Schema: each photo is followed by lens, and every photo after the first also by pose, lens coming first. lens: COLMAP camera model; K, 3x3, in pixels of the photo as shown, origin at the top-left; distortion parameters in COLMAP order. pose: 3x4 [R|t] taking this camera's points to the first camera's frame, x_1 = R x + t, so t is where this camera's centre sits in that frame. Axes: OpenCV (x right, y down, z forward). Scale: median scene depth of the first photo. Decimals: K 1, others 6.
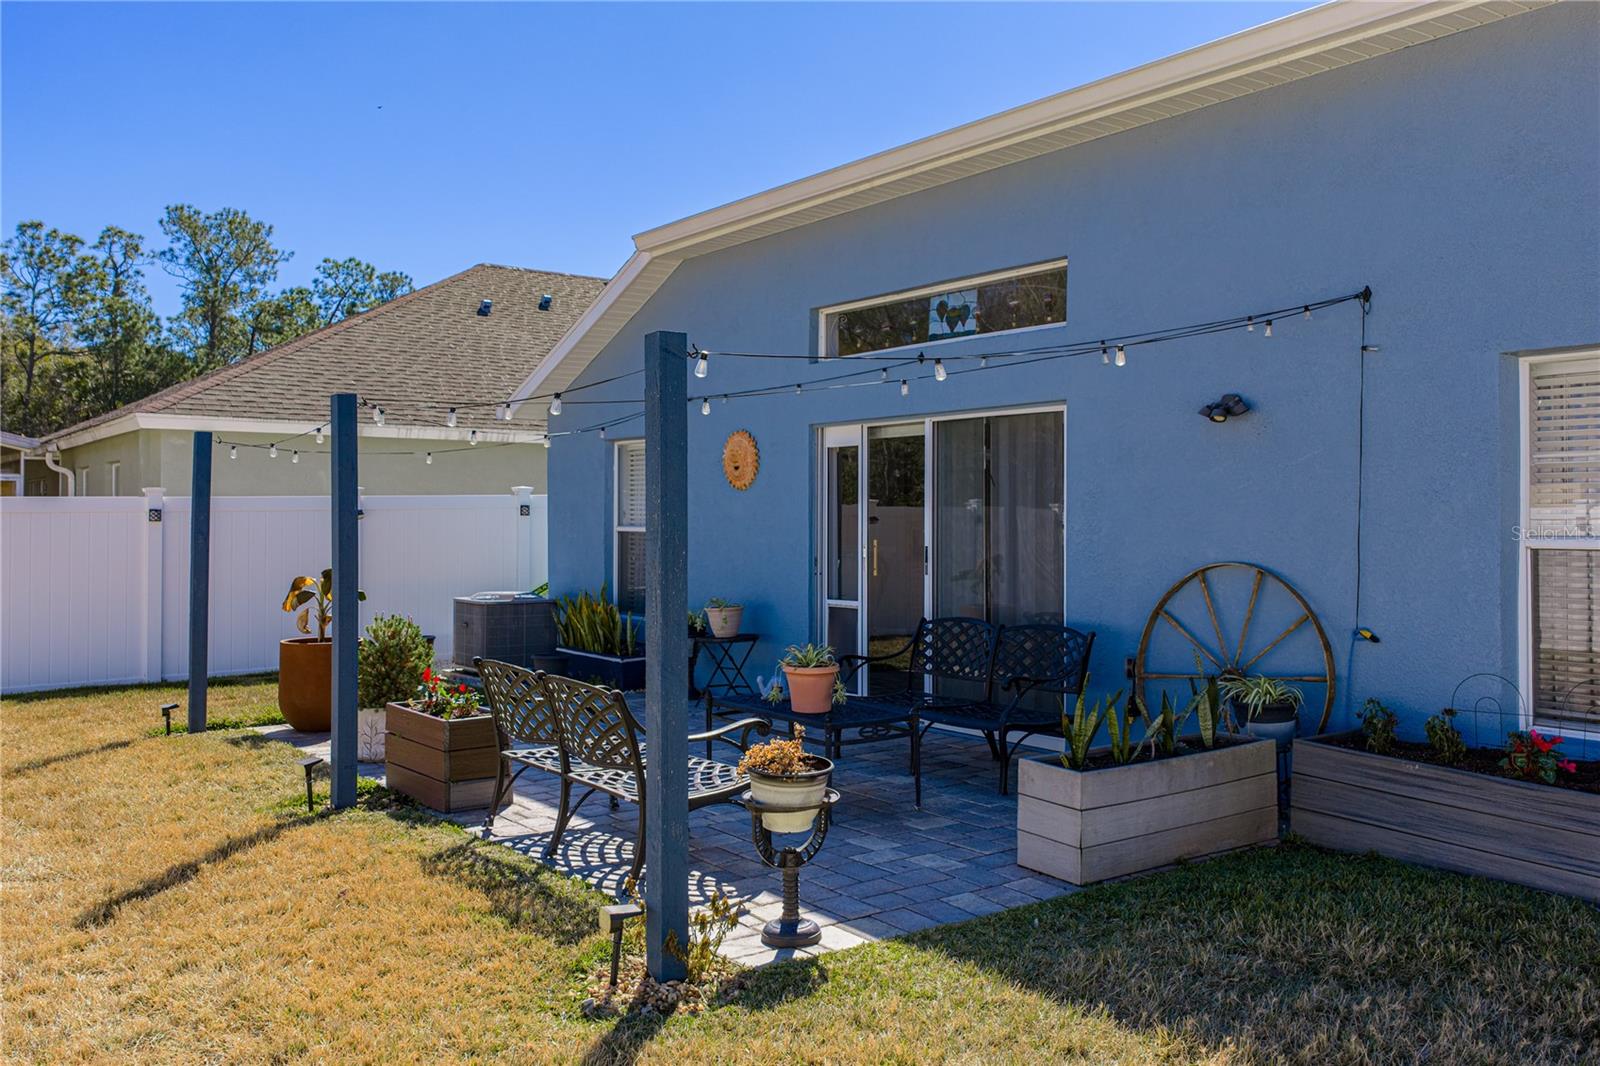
lens RADIAL K [[1343.4, 0, 805.5], [0, 1343.4, 503.7], [0, 0, 1]] dist [0.028698, -0.068982]
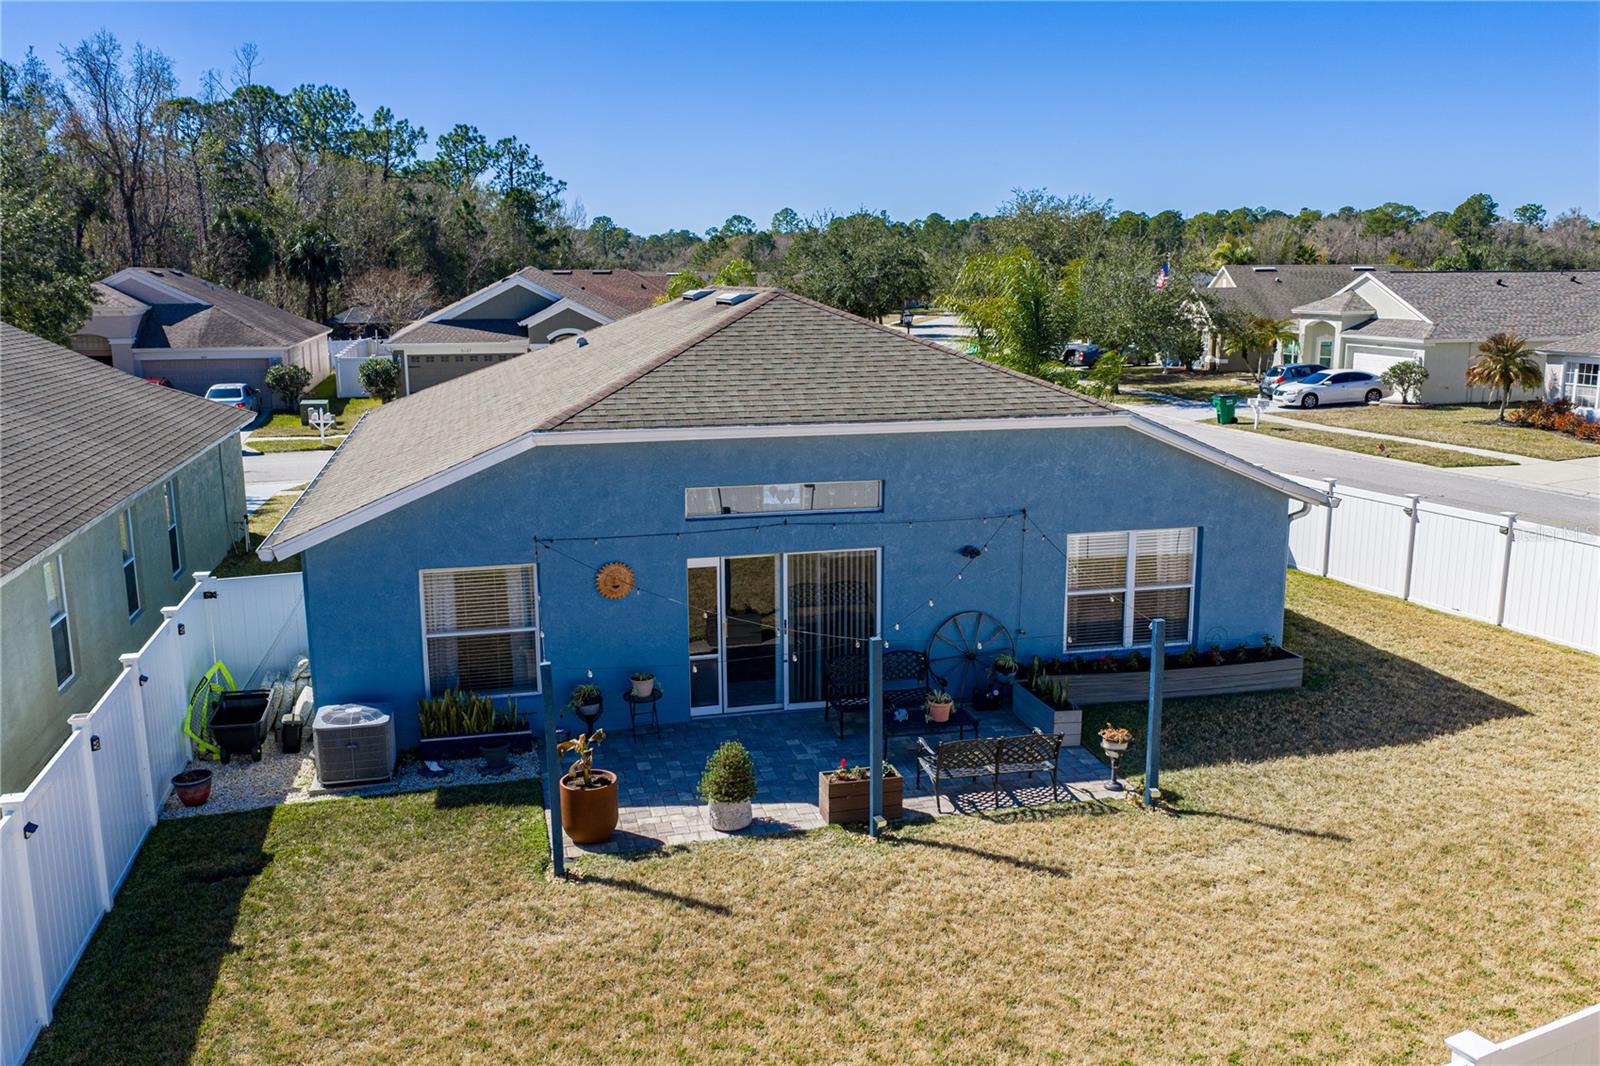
lens RADIAL K [[1321.2, 0, 796.2], [0, 1321.2, 531.3], [0, 0, 1]] dist [0.008759, -0.015513]
pose [[0.390078, -0.178818, 0.903252, -1.547087], [-0.004103, 0.980614, 0.195905, -0.450524], [-0.920773, -0.080124, 0.381782, 0.283361]]
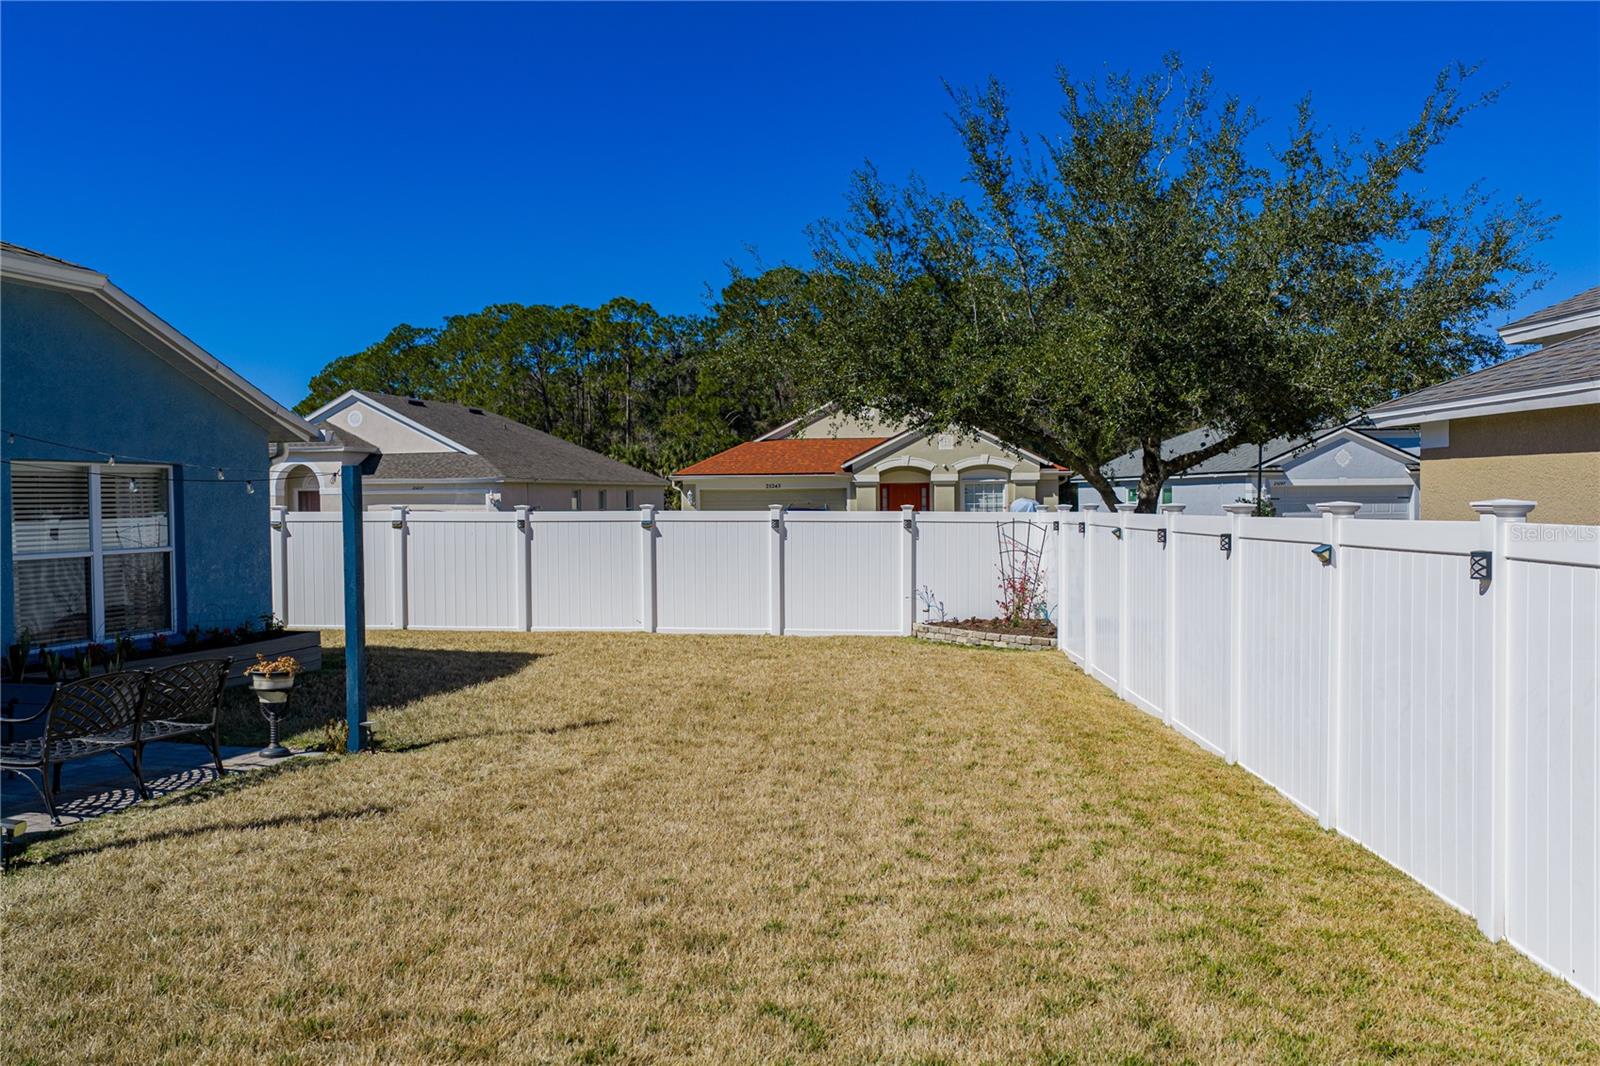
lens RADIAL K [[1332.3, 0, 800.6], [0, 1332.3, 536.7], [0, 0, 1]] dist [0.005724, -0.013721]
pose [[-0.601776, -0.016651, 0.798492, -1.081153], [0.004059, 0.999706, 0.023906, -0.027673], [-0.798655, 0.017627, -0.601531, 0.809832]]
